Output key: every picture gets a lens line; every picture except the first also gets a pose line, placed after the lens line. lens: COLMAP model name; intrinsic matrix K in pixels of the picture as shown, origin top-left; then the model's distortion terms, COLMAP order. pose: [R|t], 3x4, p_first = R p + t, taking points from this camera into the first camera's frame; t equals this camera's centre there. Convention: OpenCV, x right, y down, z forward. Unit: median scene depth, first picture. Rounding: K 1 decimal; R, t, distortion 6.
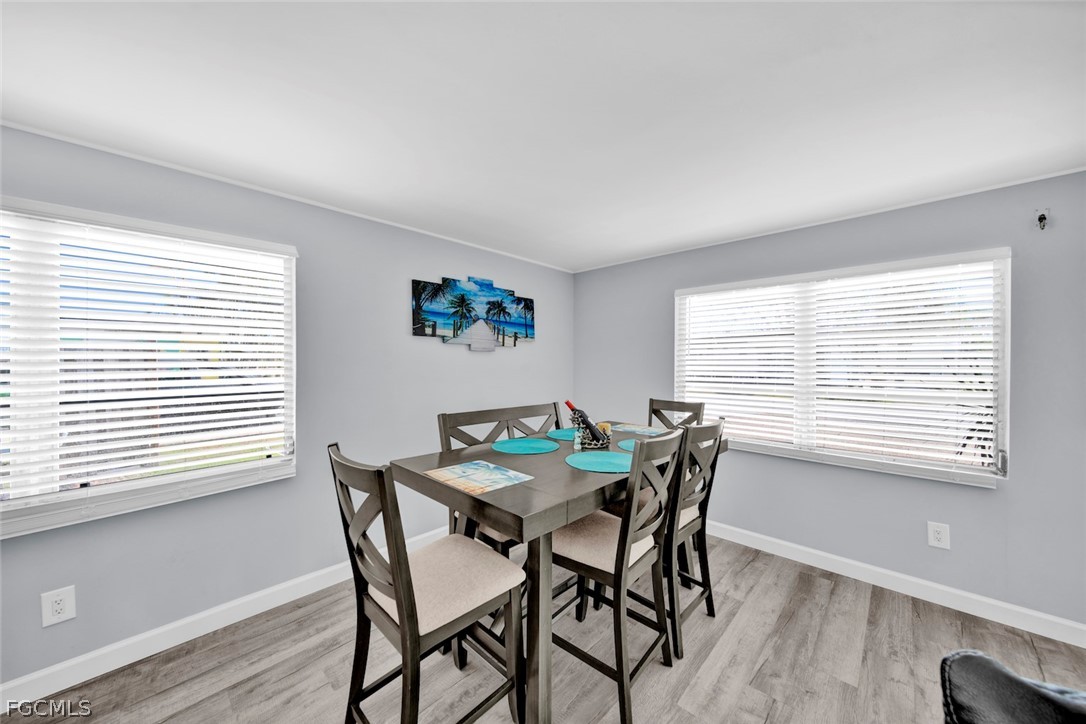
lens RADIAL K [[382.1, 0, 550.1], [0, 382.1, 363.5], [0, 0, 1]] dist [-0.000922, -0.001229]
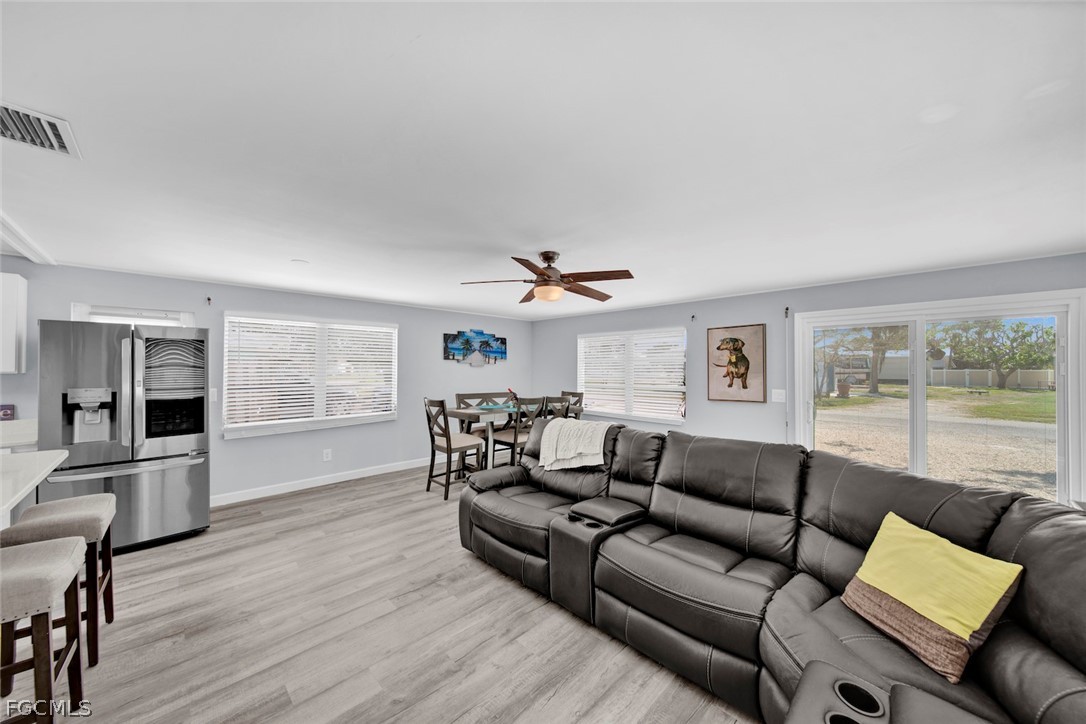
lens RADIAL K [[382.1, 0, 551.4], [0, 382.1, 369.6], [0, 0, 1]] dist [-0.000922, -0.001229]
pose [[0.999499, 0.004177, -0.031358, 0.280751], [-0.004287, 0.999985, -0.003432, -0.010869], [0.031343, 0.003565, 0.999502, -1.012407]]
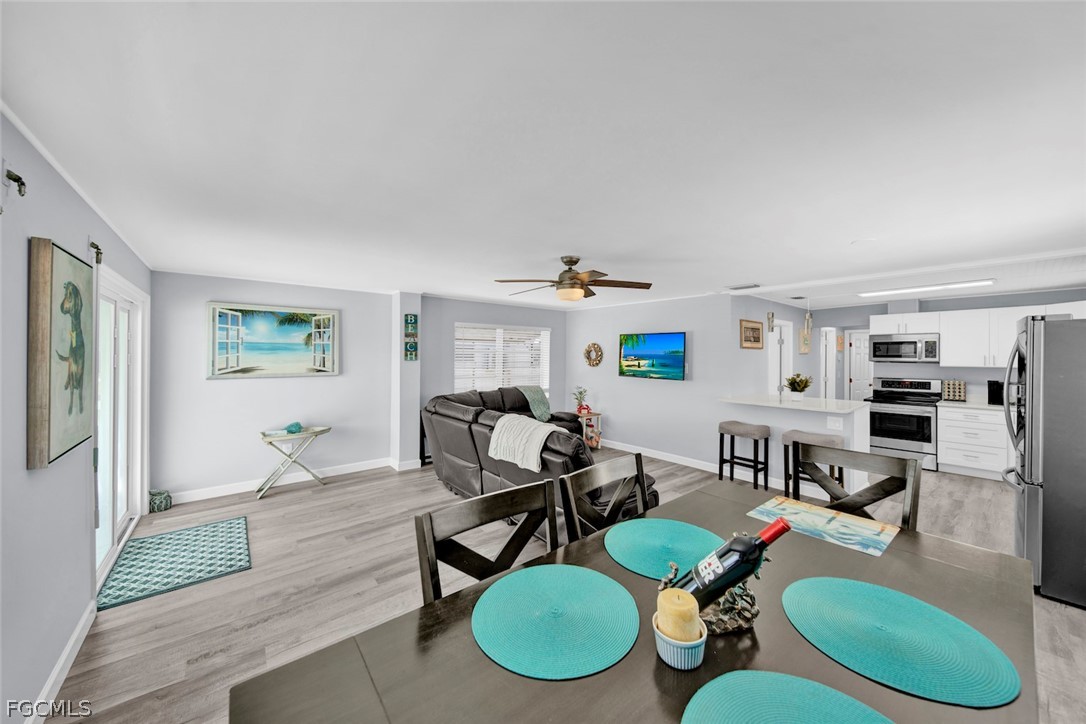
lens RADIAL K [[382.1, 0, 551.7], [0, 382.1, 355.2], [0, 0, 1]] dist [-0.000922, -0.001229]
pose [[-0.991027, -0.003918, 0.133603, 0.153014], [-0.003716, 0.999992, 0.001756, -0.041549], [-0.133609, 0.001244, -0.991033, 1.003288]]
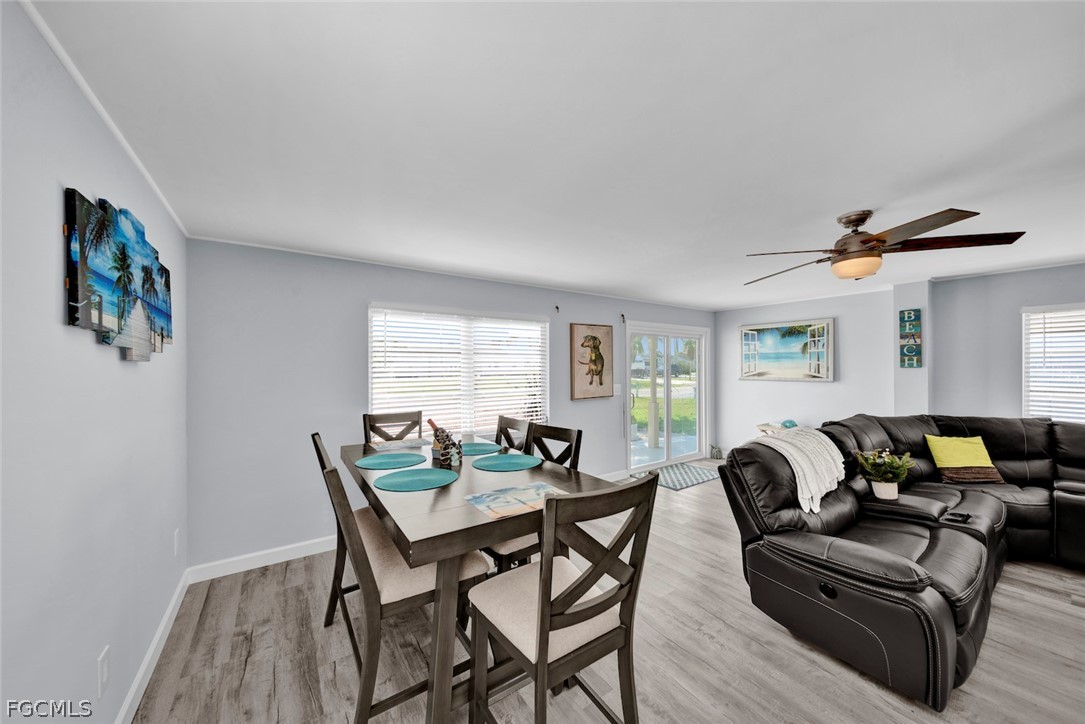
lens RADIAL K [[381.8, 0, 547.1], [0, 381.8, 366.9], [0, 0, 1]] dist [-0.000922, -0.001229]
pose [[0.216371, -0.002920, 0.976307, -0.592623], [0.004947, 0.999986, 0.001895, -0.024027], [-0.976299, 0.004420, 0.216383, 0.375100]]
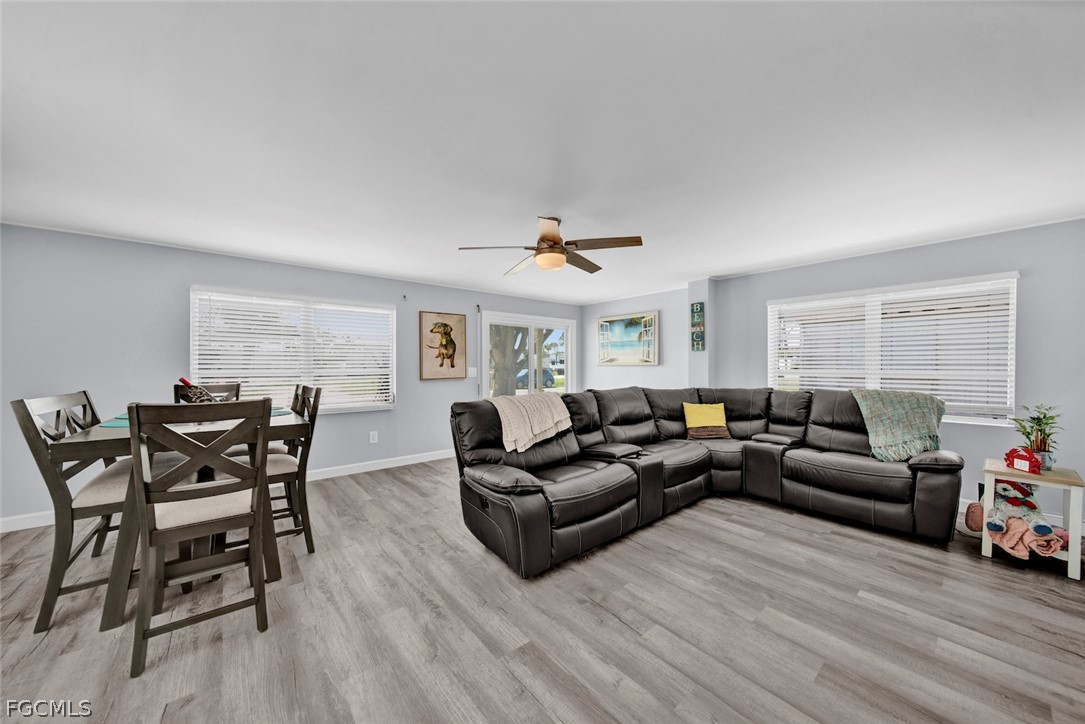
lens RADIAL K [[381.8, 0, 550.3], [0, 381.8, 362.8], [0, 0, 1]] dist [-0.000922, -0.001229]
pose [[0.121424, 0.004483, 0.992591, -0.692215], [0.004180, 0.999979, -0.005027, 0.043571], [-0.992592, 0.004759, 0.121402, -0.157464]]
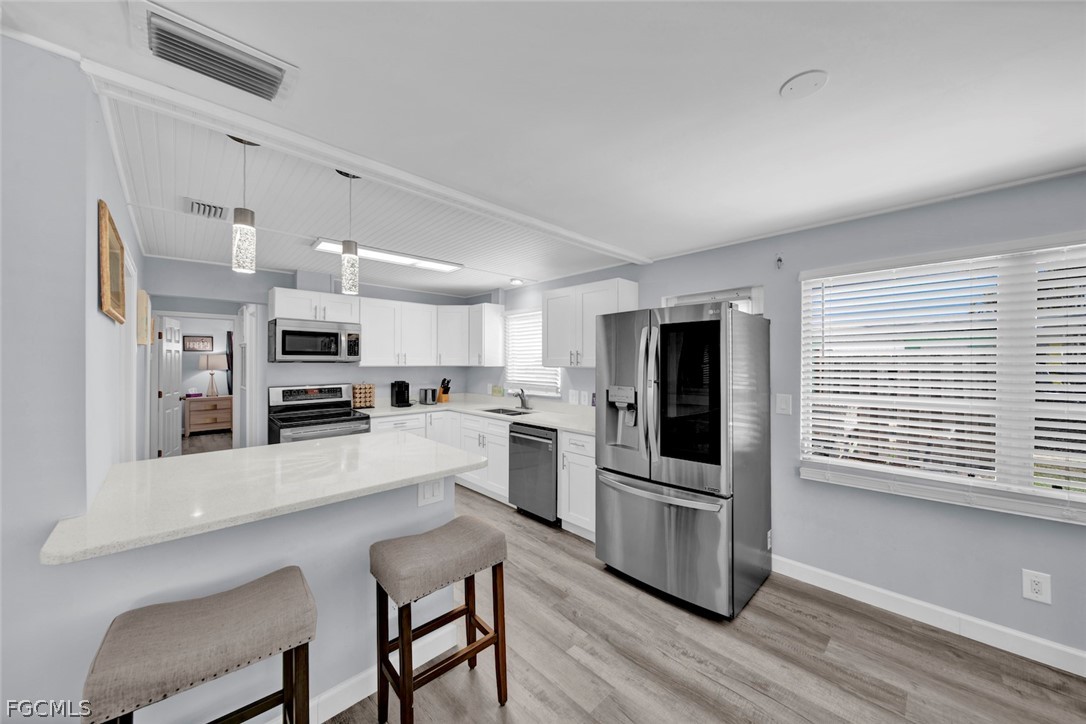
lens RADIAL K [[382.1, 0, 550.5], [0, 382.1, 359.9], [0, 0, 1]] dist [-0.000922, -0.001229]
pose [[-0.045101, -0.004358, -0.998973, -0.043993], [-0.007106, 0.999967, -0.004042, -0.016377], [0.998957, 0.006917, -0.045130, -0.226950]]
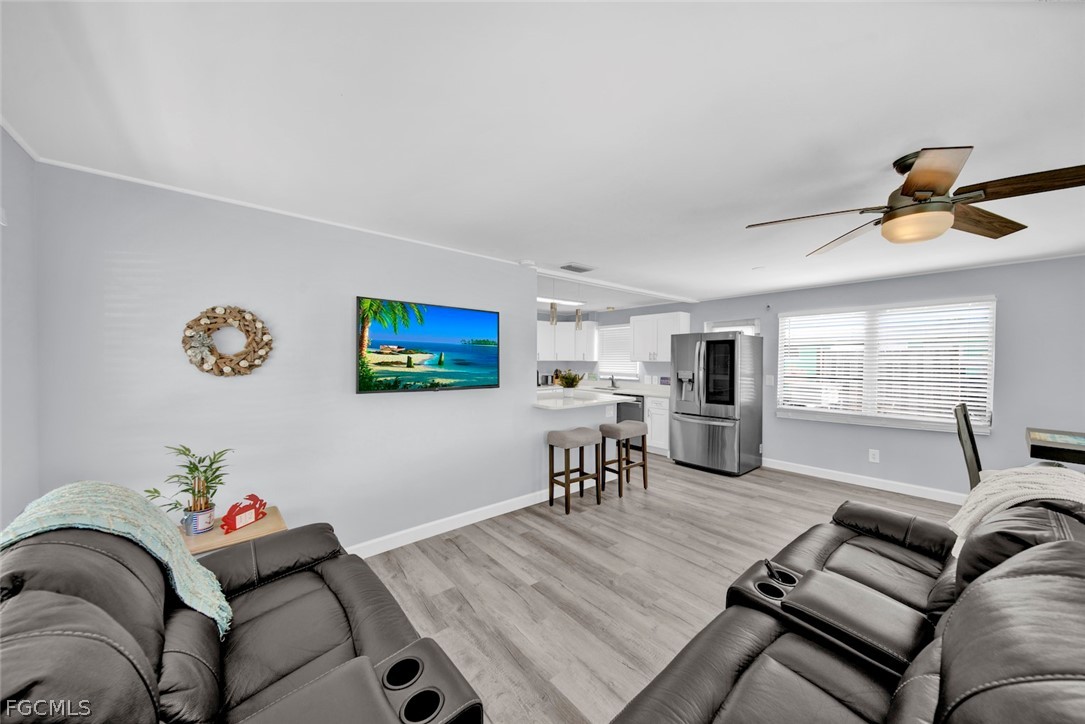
lens RADIAL K [[381.8, 0, 549.0], [0, 381.8, 365.1], [0, 0, 1]] dist [-0.000922, -0.001229]
pose [[-0.117758, 0.018941, -0.992862, 0.863210], [-0.009577, 0.999750, 0.020208, -0.015655], [0.992996, 0.011888, -0.117547, -0.510810]]
